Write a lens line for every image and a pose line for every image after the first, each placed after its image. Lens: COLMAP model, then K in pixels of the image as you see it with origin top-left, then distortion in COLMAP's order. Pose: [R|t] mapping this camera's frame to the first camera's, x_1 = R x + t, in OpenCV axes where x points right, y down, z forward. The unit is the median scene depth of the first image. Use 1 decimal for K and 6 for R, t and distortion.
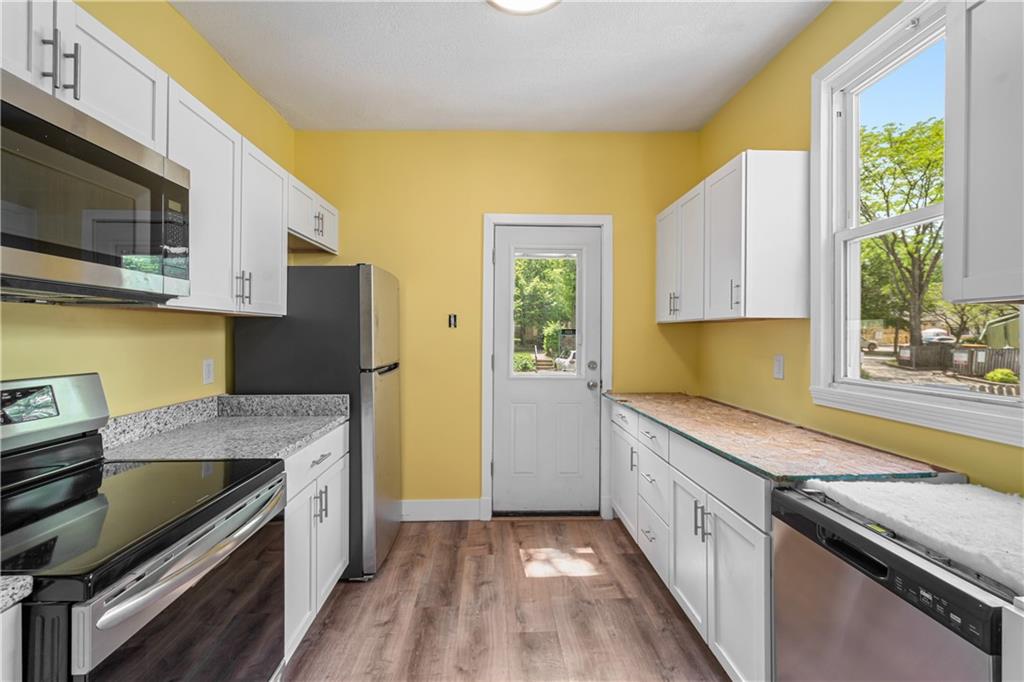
lens RADIAL K [[464.3, 0, 517.1], [0, 464.3, 336.1], [0, 0, 1]] dist [-0.012124, 0.004909]
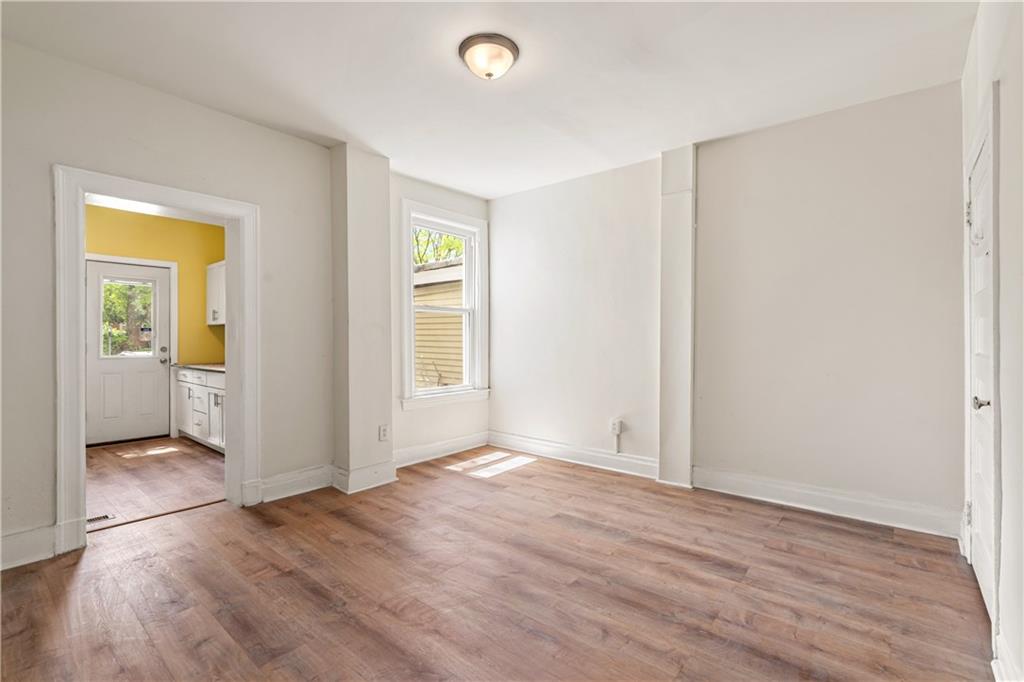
lens RADIAL K [[464.3, 0, 509.6], [0, 464.3, 339.8], [0, 0, 1]] dist [-0.012124, 0.004909]
pose [[0.685559, -0.006224, 0.727991, -0.273455], [0.004923, 0.999980, 0.003914, 0.037877], [-0.728001, 0.000900, 0.685576, -1.475012]]
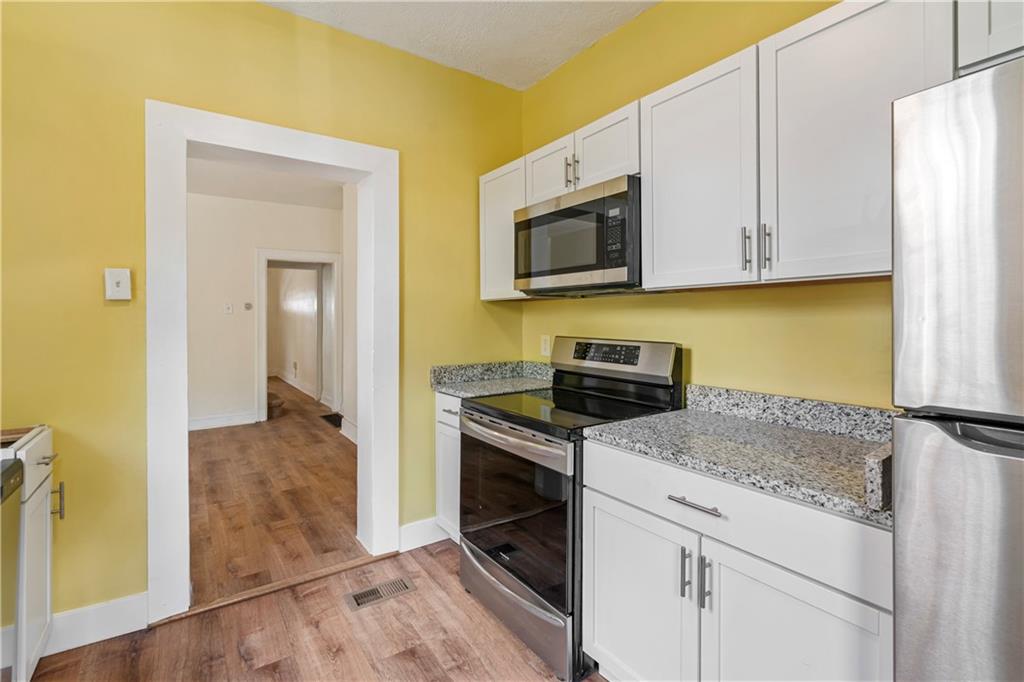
lens RADIAL K [[464.3, 0, 497.5], [0, 464.3, 317.6], [0, 0, 1]] dist [-0.012124, 0.004909]
pose [[-0.855556, -0.002548, -0.517705, 0.122731], [-0.002832, 0.999996, -0.000240, 0.004856], [0.517703, 0.001261, -0.855559, 1.143834]]
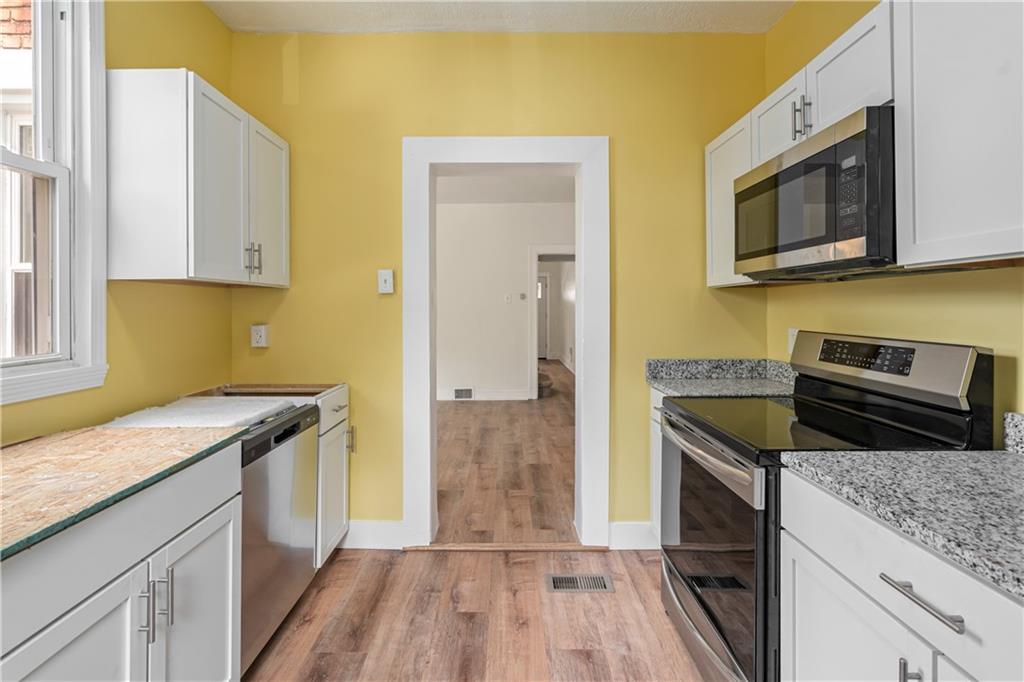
lens RADIAL K [[464.3, 0, 507.5], [0, 464.3, 303.3], [0, 0, 1]] dist [-0.012124, 0.004909]
pose [[-0.998716, -0.001535, 0.050627, -0.057989], [-0.001787, 0.999986, -0.004921, 0.002743], [-0.050619, -0.005005, -0.998705, 1.161922]]
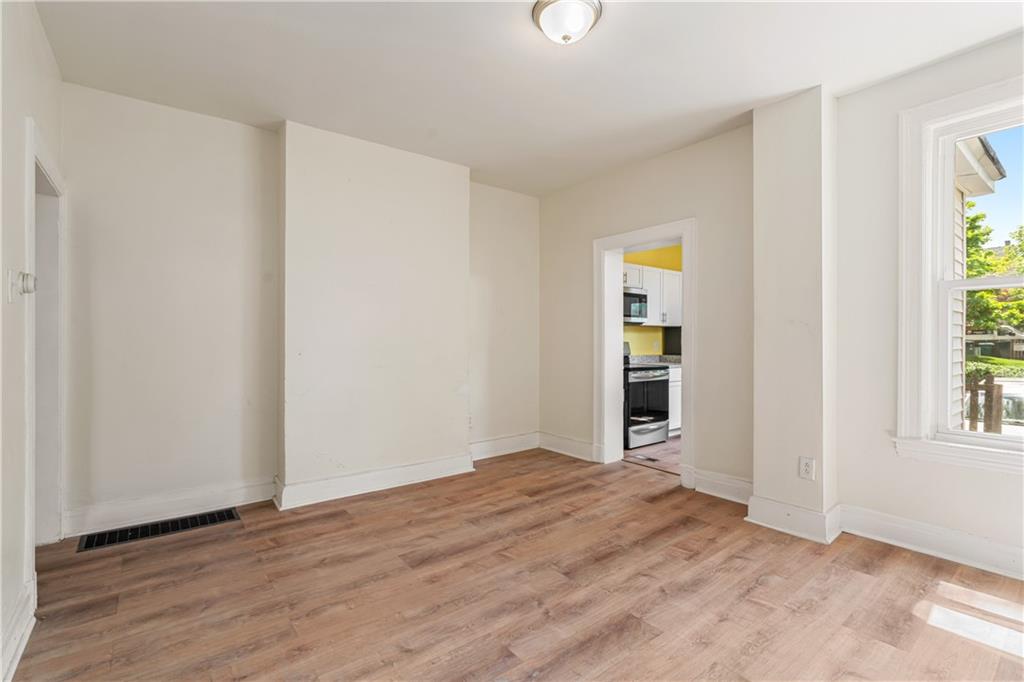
lens RADIAL K [[464.3, 0, 509.6], [0, 464.3, 338.9], [0, 0, 1]] dist [-0.012124, 0.004909]
pose [[0.569166, -0.003396, -0.822215, 1.135543], [-0.001582, 0.999985, -0.005225, 0.045231], [0.822221, 0.004275, 0.569152, -1.338794]]
